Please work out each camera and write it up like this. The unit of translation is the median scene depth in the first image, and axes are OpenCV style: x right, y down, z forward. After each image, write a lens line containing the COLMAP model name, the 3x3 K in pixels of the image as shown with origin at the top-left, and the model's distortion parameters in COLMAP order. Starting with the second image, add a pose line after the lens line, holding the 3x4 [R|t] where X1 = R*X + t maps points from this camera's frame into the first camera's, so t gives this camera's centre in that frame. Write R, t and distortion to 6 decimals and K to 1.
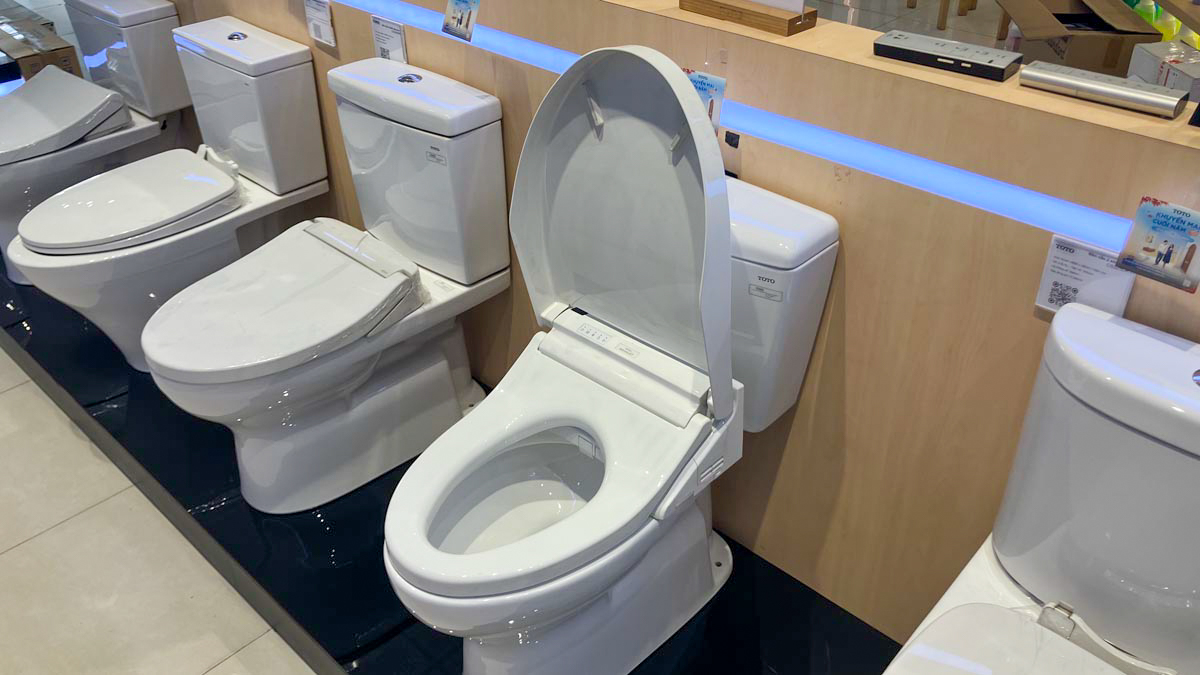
lens RADIAL K [[939.7, 0, 600.0], [0, 939.7, 337.5], [0, 0, 1]] dist [-0.001726, -0.012280]
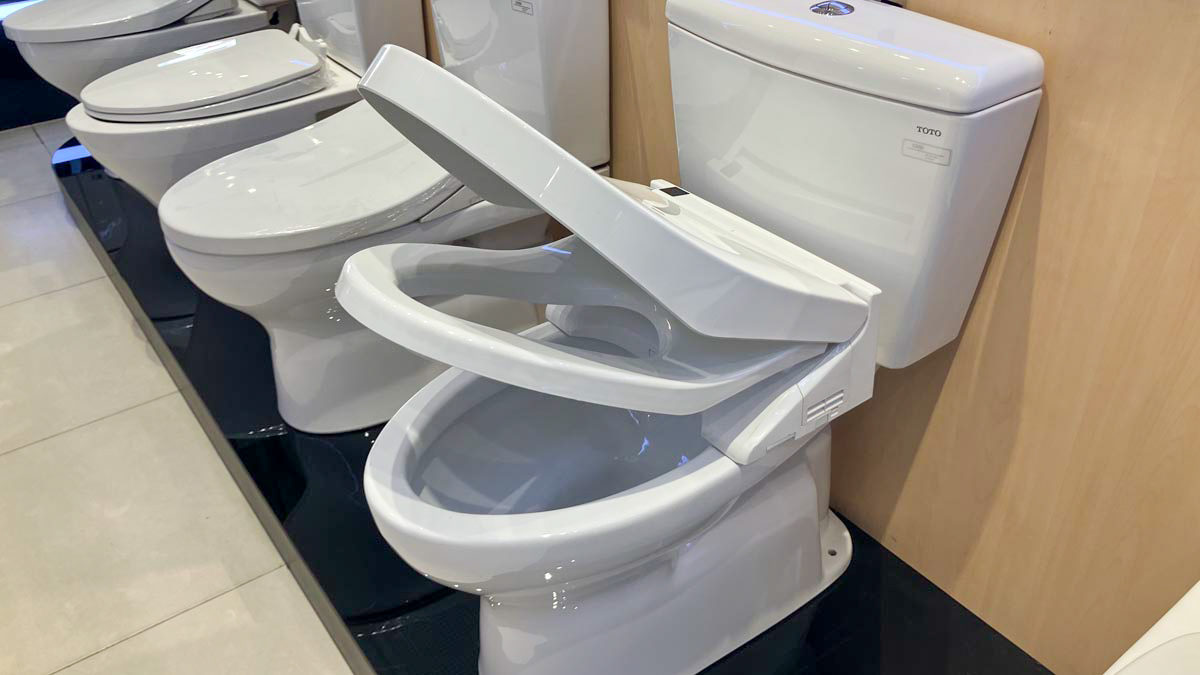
lens RADIAL K [[960.9, 0, 619.2], [0, 960.9, 340.7], [0, 0, 1]] dist [-0.025930, 0.001168]
pose [[0.985223, 0.093236, -0.143677, 0.050628], [-0.092630, 0.995641, 0.010912, 0.075574], [0.144068, 0.002558, 0.989565, 0.201232]]
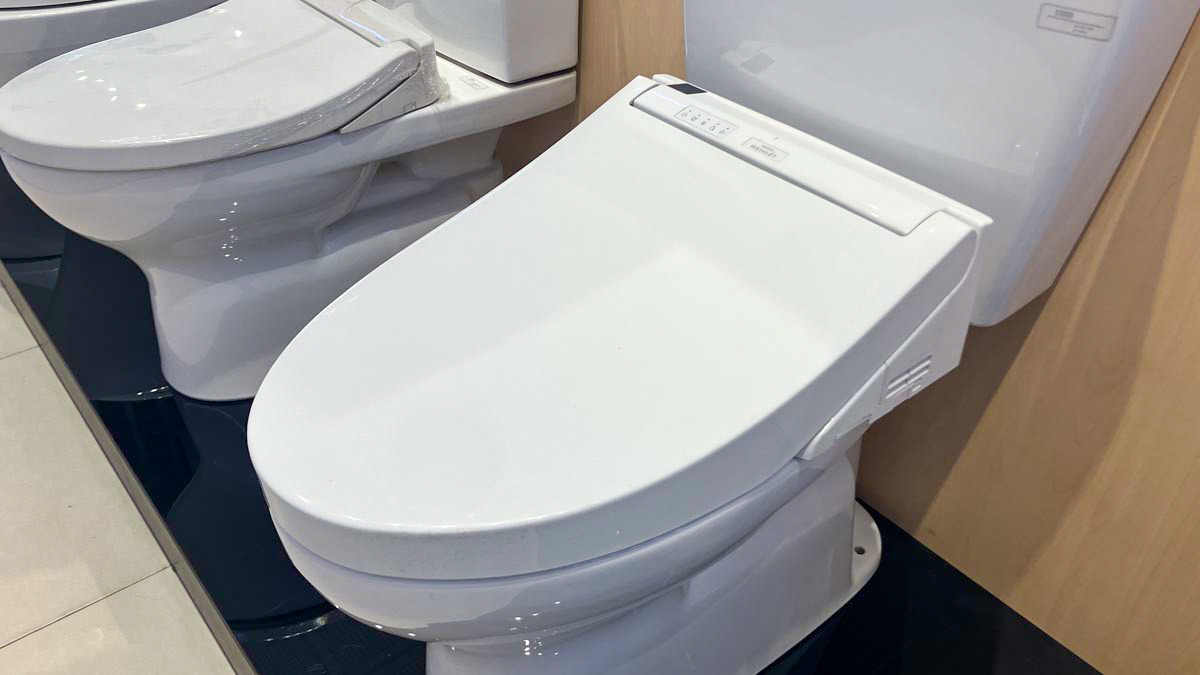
lens RADIAL K [[960.9, 0, 619.2], [0, 960.9, 340.7], [0, 0, 1]] dist [-0.025930, 0.001168]
pose [[0.992903, 0.104499, -0.056784, -0.009367], [-0.101513, 0.993414, 0.053139, 0.083767], [0.061963, -0.046998, 0.996971, 0.357506]]
